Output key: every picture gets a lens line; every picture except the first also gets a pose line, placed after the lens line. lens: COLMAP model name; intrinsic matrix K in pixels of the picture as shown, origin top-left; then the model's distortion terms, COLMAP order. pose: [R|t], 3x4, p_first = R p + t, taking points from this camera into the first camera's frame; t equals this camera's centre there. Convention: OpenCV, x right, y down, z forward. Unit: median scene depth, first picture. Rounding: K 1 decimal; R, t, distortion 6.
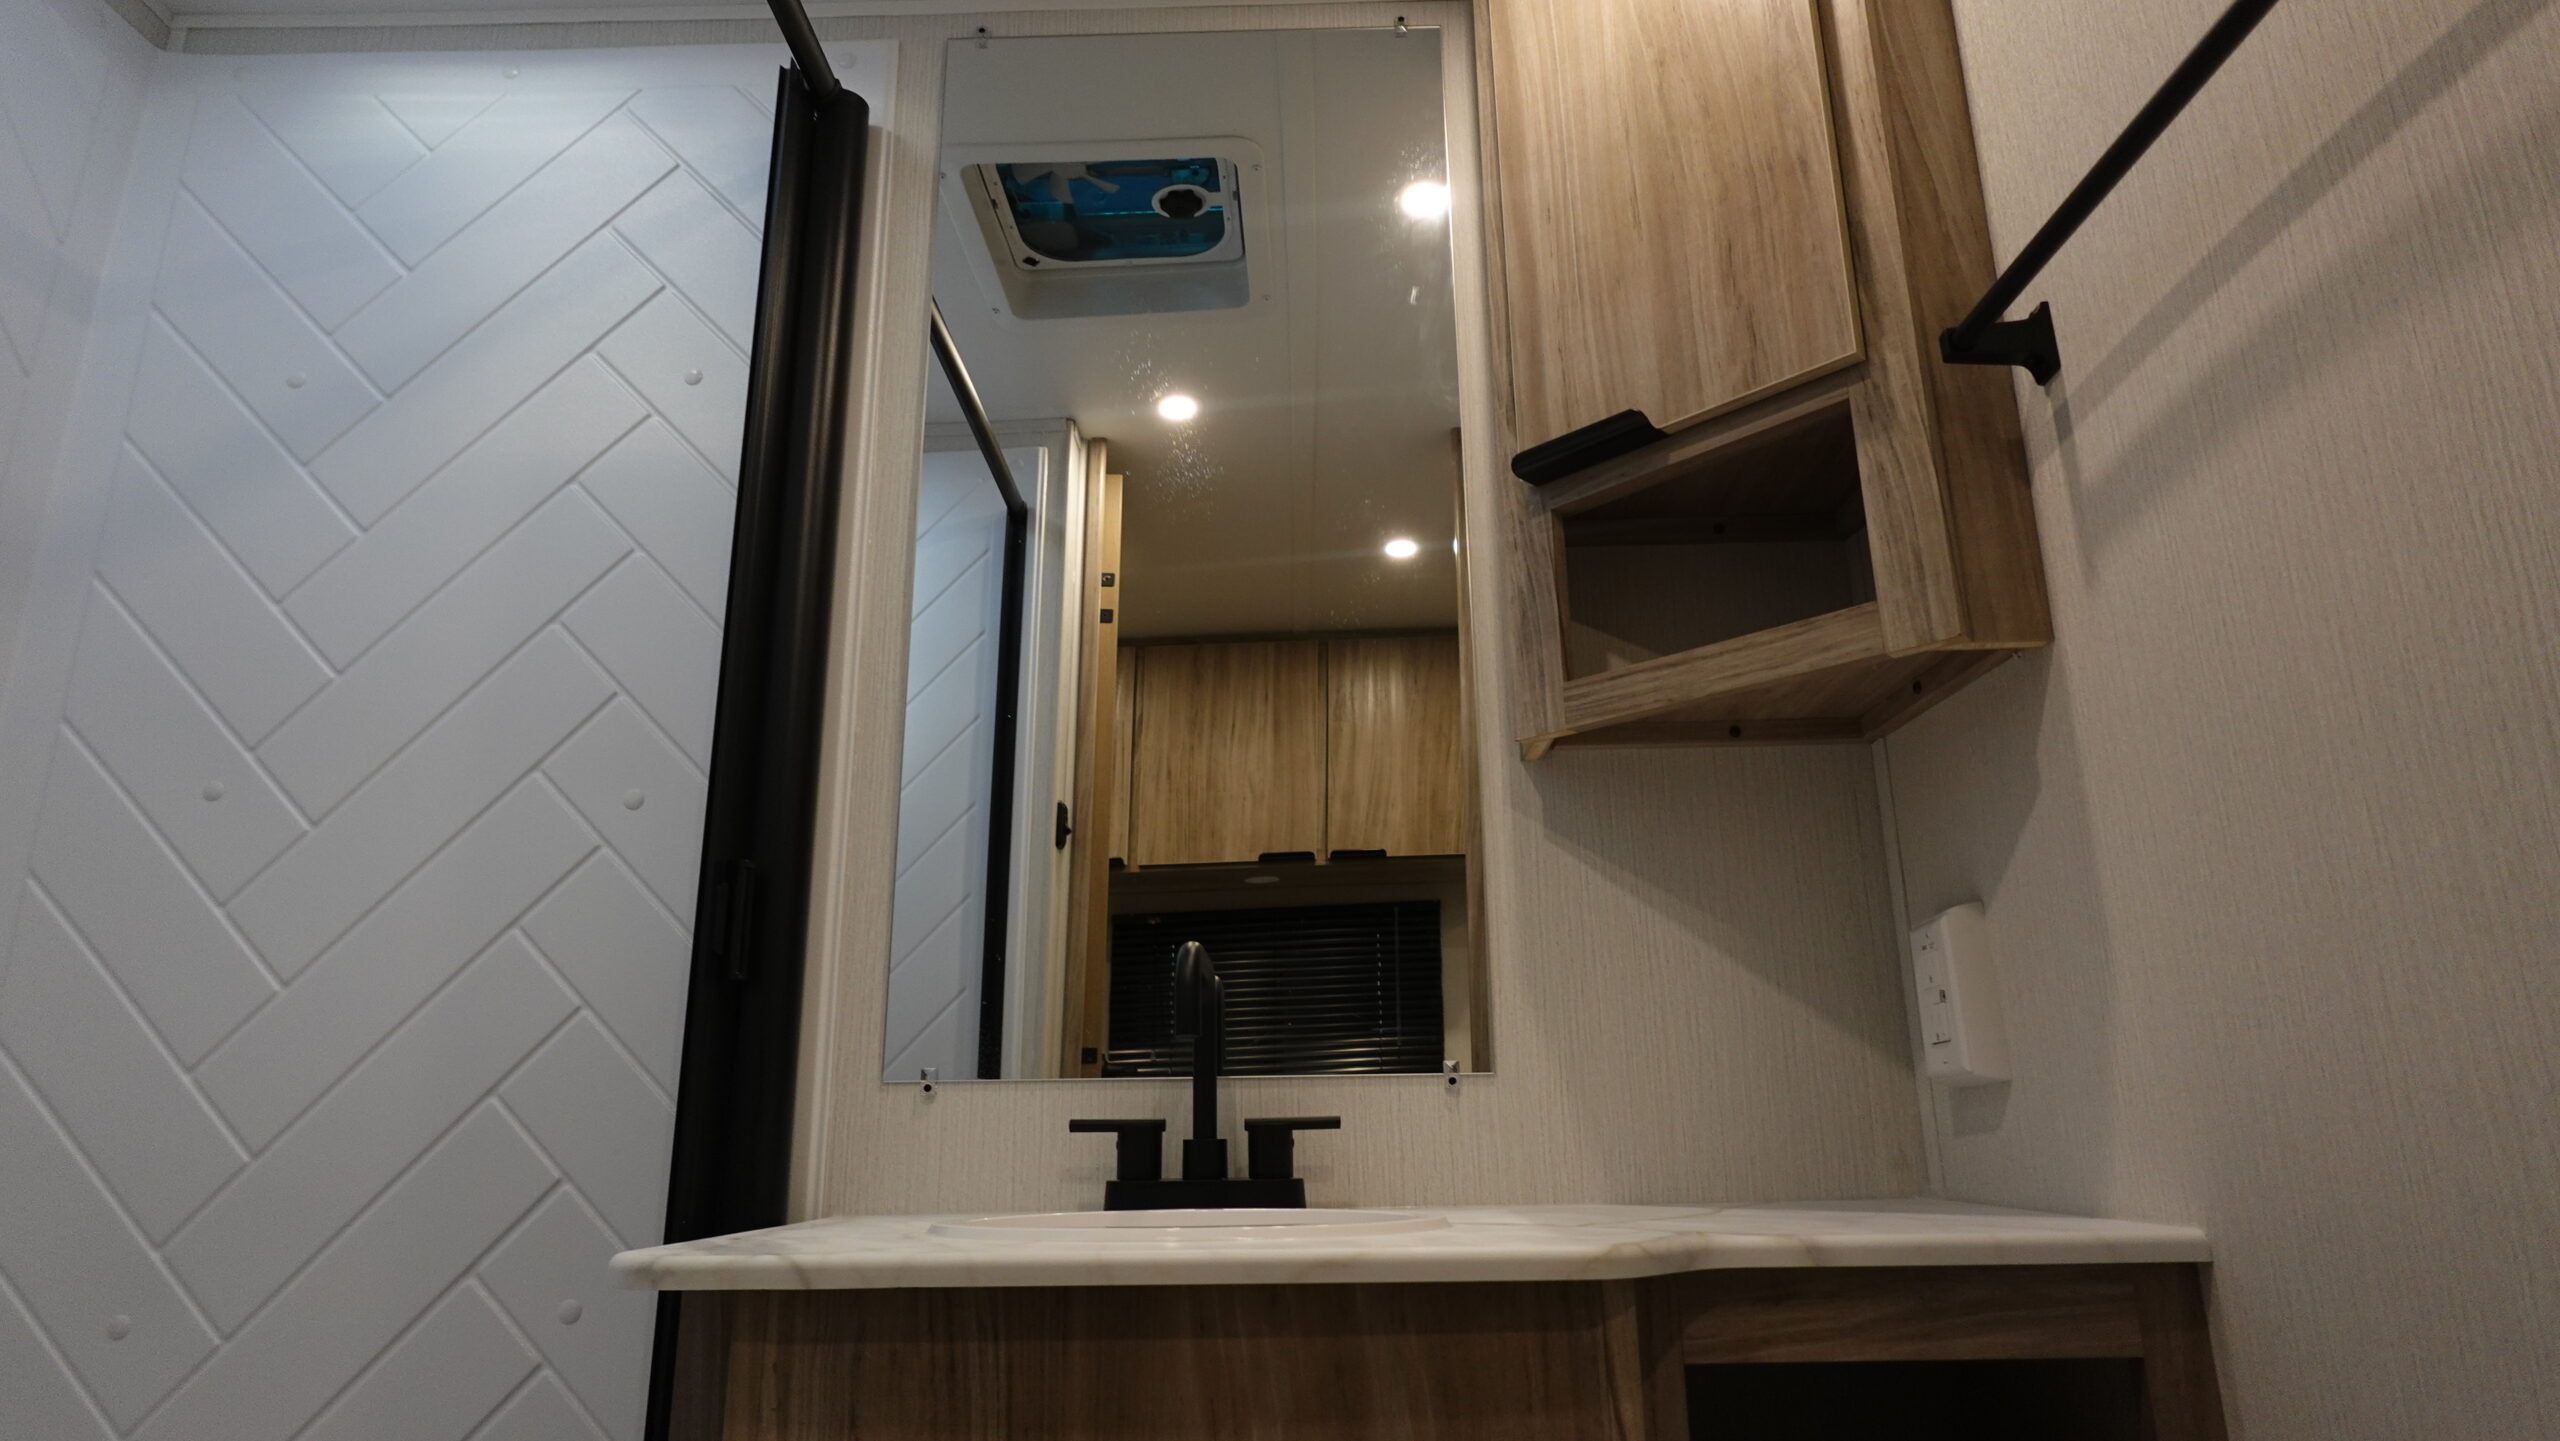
lens RADIAL K [[1434.8, 0, 1280.0], [0, 1434.8, 720.5], [0, 0, 1]] dist [-0.004295, -0.000511]
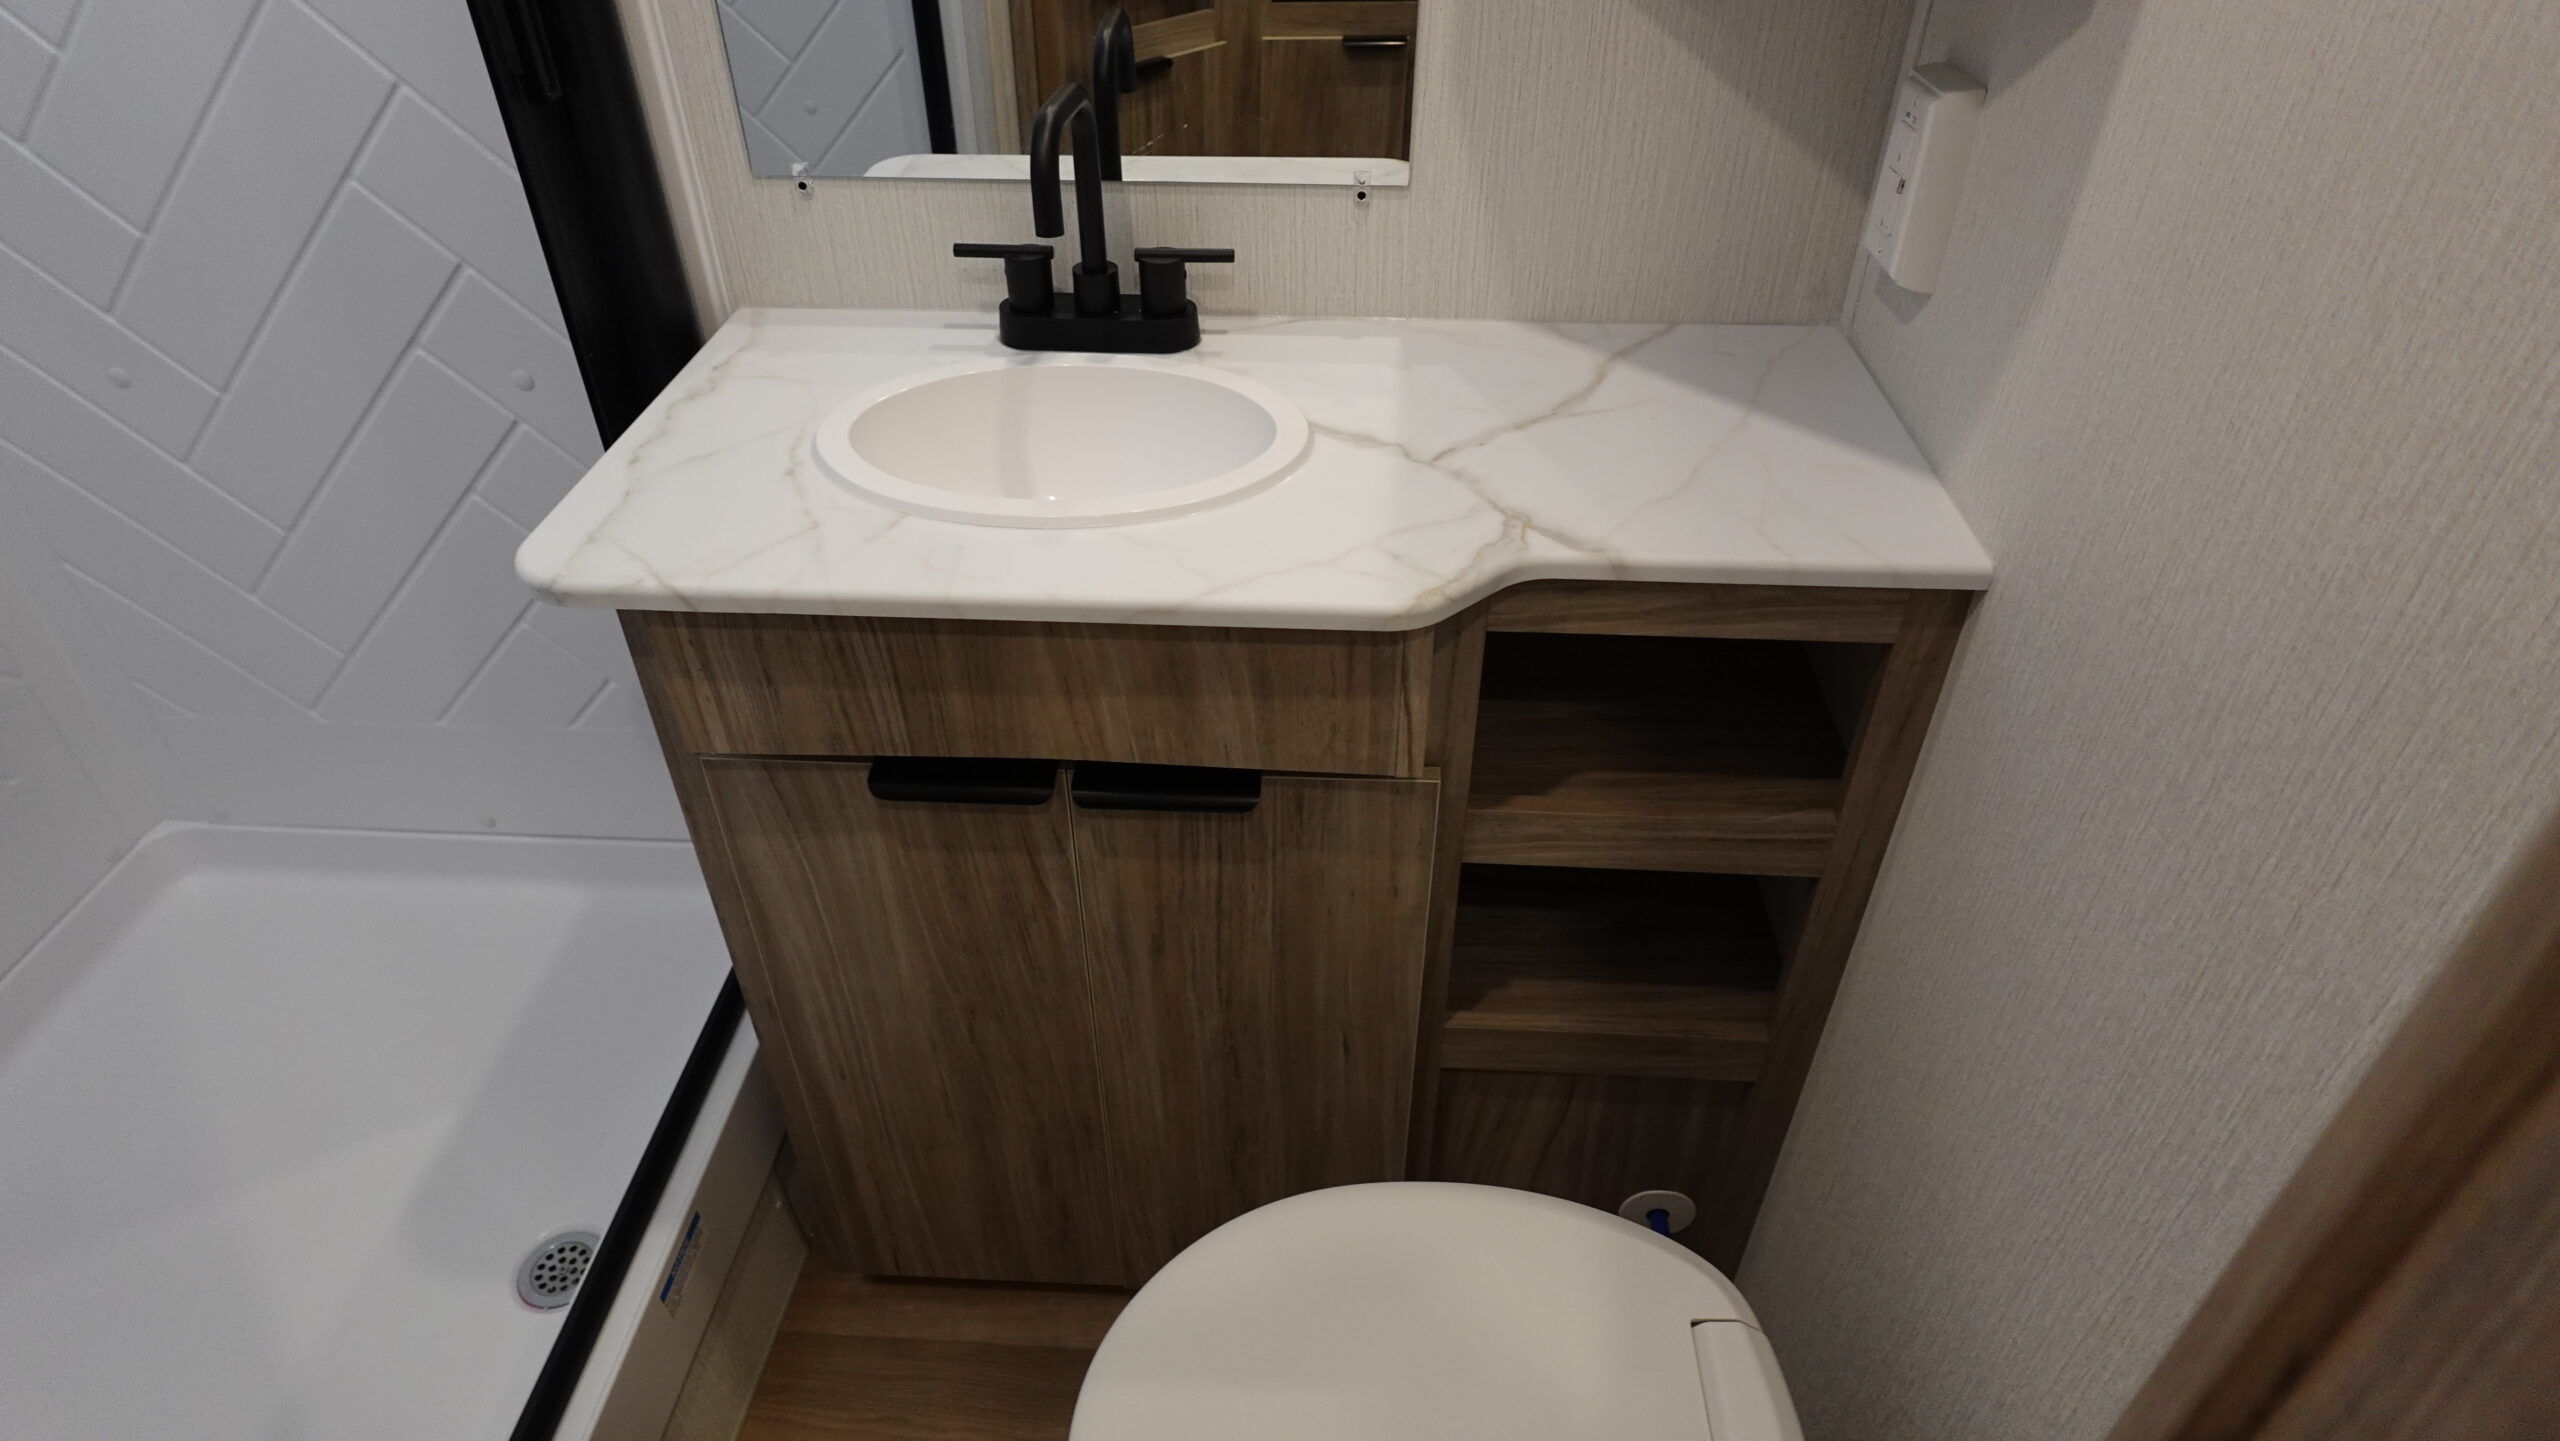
lens RADIAL K [[1434.8, 0, 1280.0], [0, 1434.8, 720.5], [0, 0, 1]] dist [-0.004295, -0.000511]
pose [[0.999200, 0.033241, -0.022227, 0.108189], [-0.002214, 0.600986, 0.799256, -0.309820], [0.039926, -0.798568, 0.600579, 0.187314]]
